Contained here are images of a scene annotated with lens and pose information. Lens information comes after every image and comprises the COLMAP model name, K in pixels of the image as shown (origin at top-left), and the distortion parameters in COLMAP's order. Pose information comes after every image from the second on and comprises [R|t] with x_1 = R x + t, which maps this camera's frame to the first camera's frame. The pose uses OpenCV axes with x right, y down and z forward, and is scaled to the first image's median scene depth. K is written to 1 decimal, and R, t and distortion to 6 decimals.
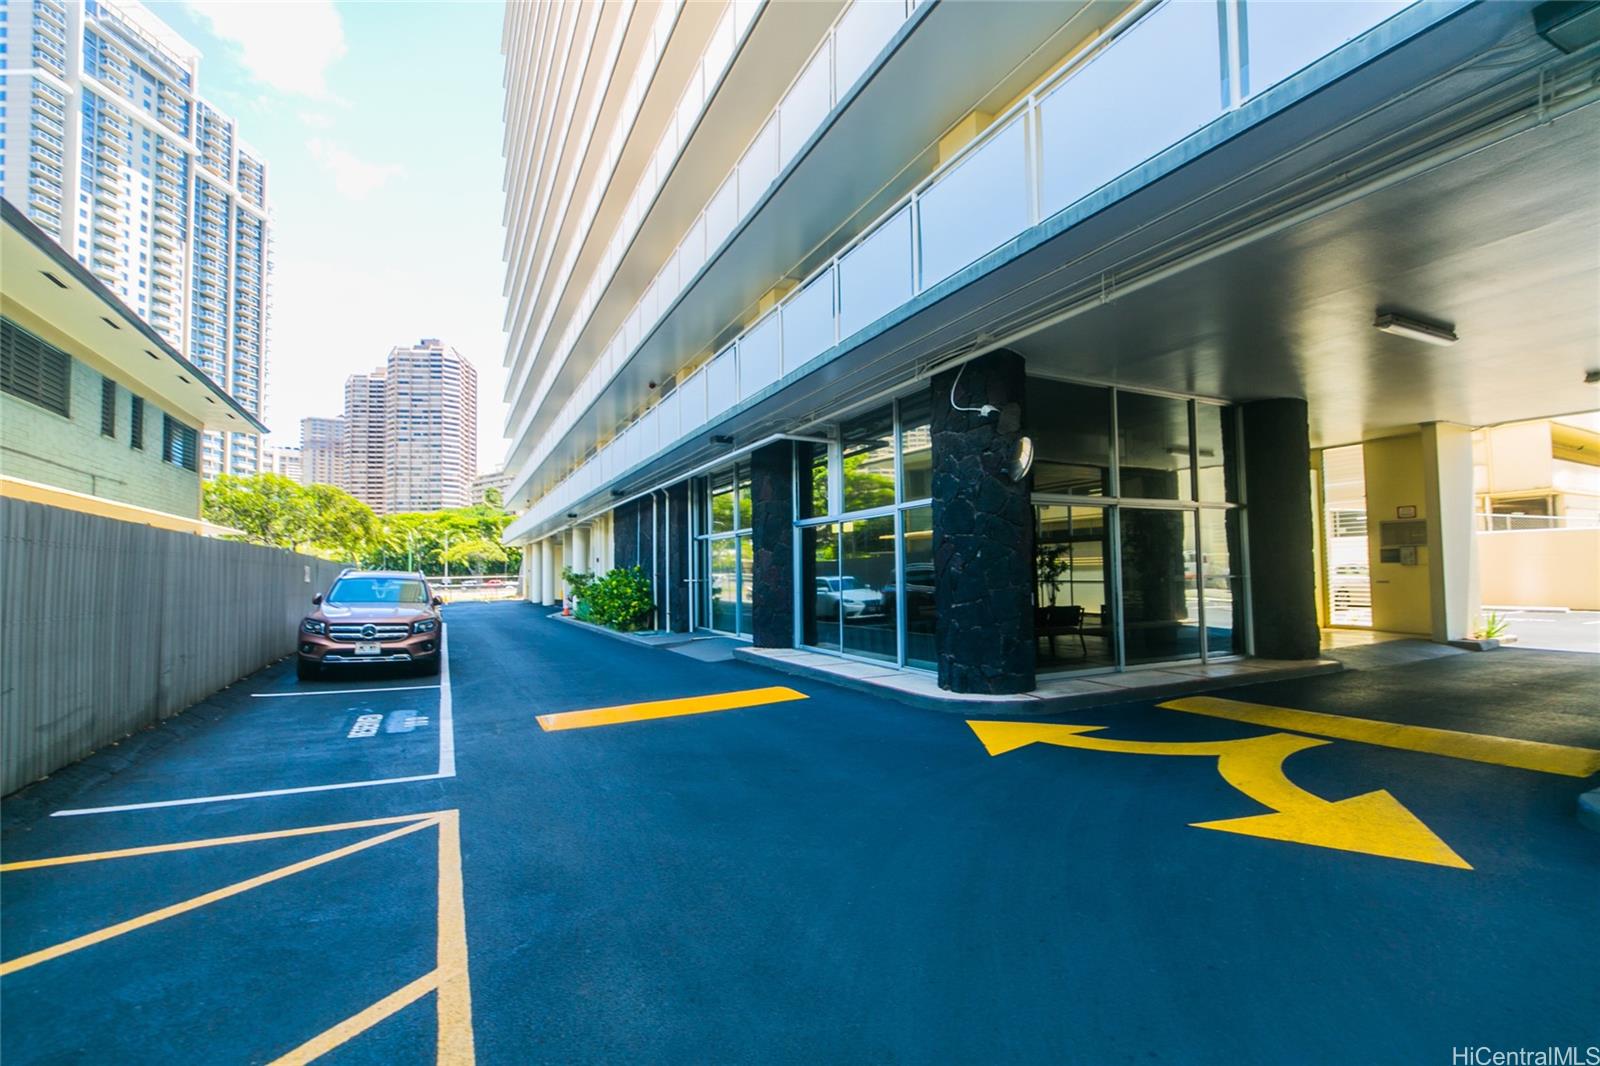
lens RADIAL K [[718.9, 0, 805.2], [0, 718.9, 539.1], [0, 0, 1]] dist [0.014528, -0.004500]
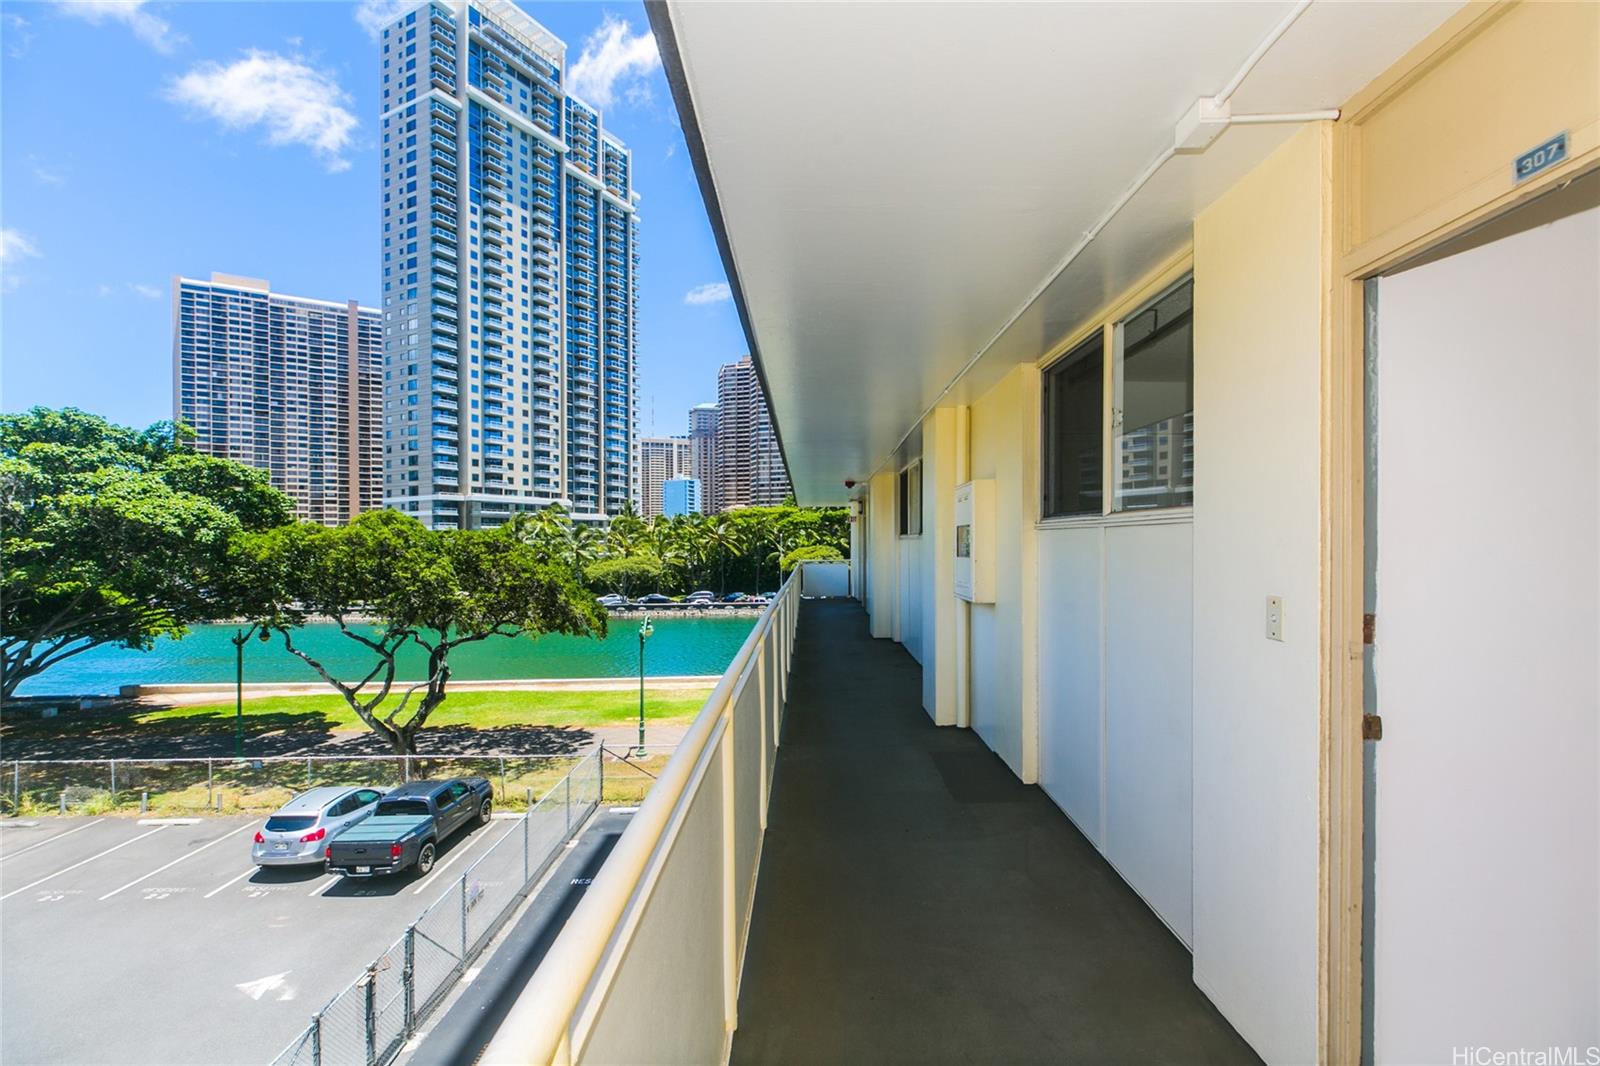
lens RADIAL K [[718.9, 0, 805.2], [0, 718.9, 539.1], [0, 0, 1]] dist [0.014528, -0.004500]
pose [[0.892818, 0.004828, -0.450392, -0.101869], [0.015839, 0.998988, 0.042105, -0.036492], [0.450139, -0.044726, 0.891837, 0.254002]]
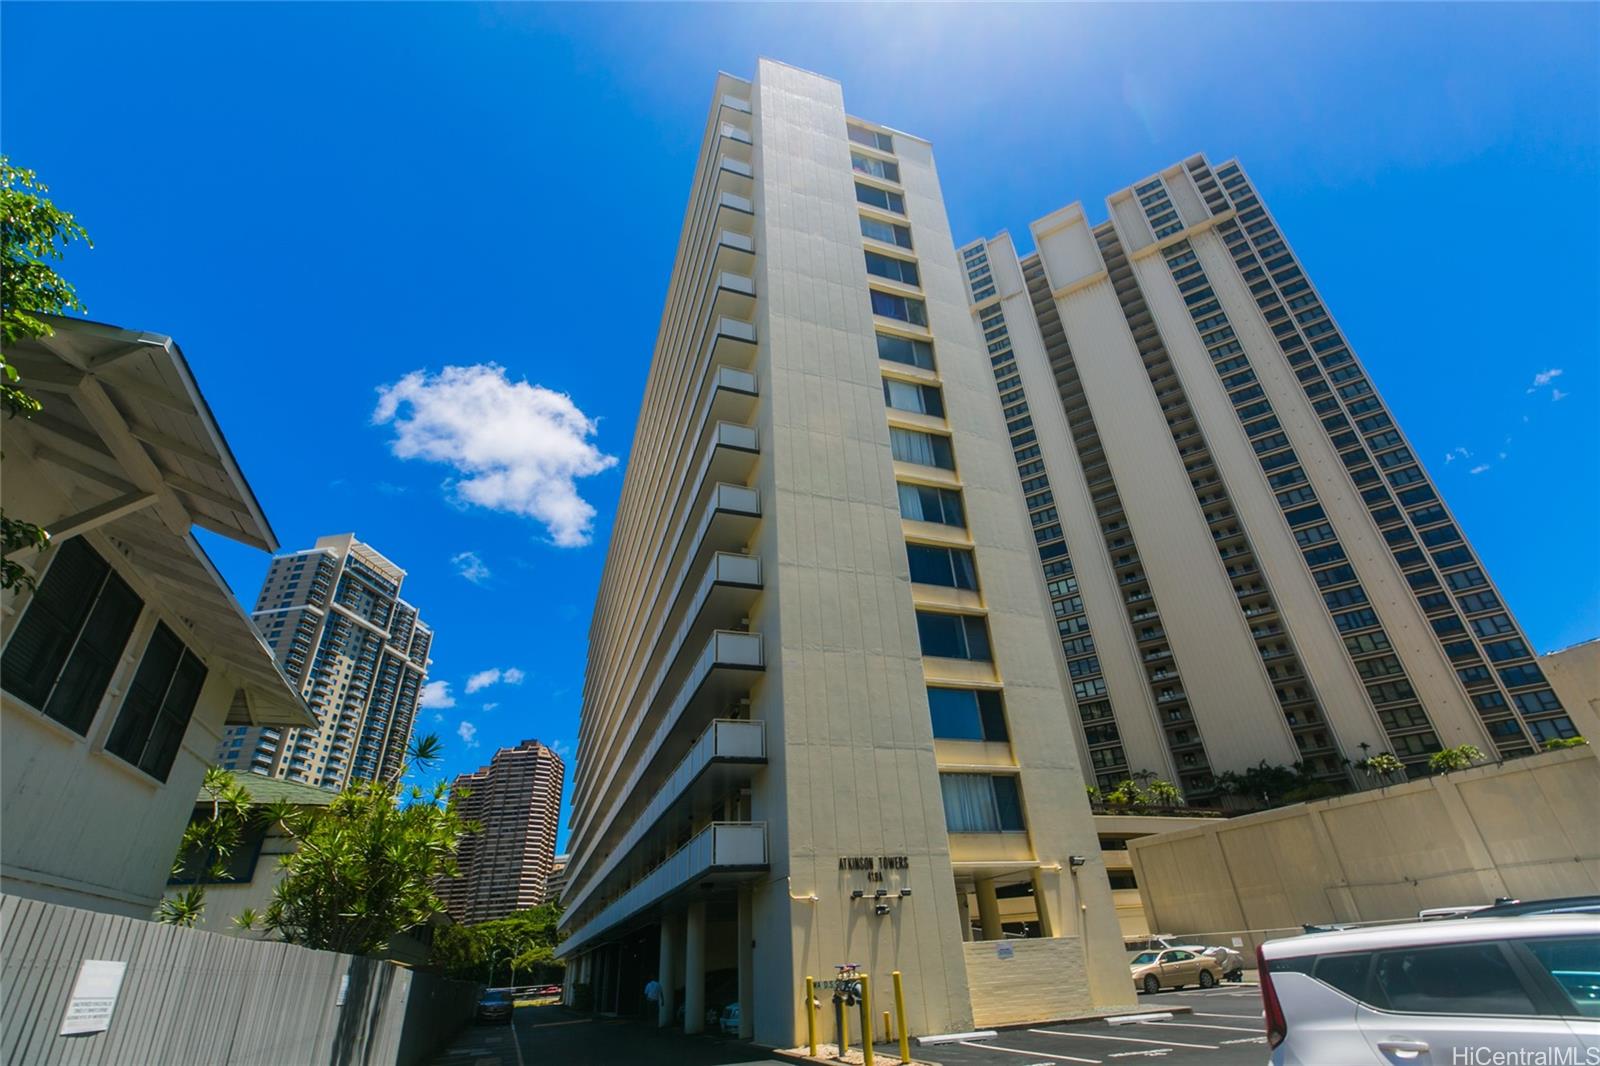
lens RADIAL K [[702.6, 0, 797.7], [0, 702.6, 539.7], [0, 0, 1]] dist [0.019154, -0.011630]
pose [[0.990816, -0.100631, -0.090314, 0.095861], [0.046106, 0.879336, -0.473964, -0.013125], [0.127112, 0.465447, 0.875900, -0.198152]]
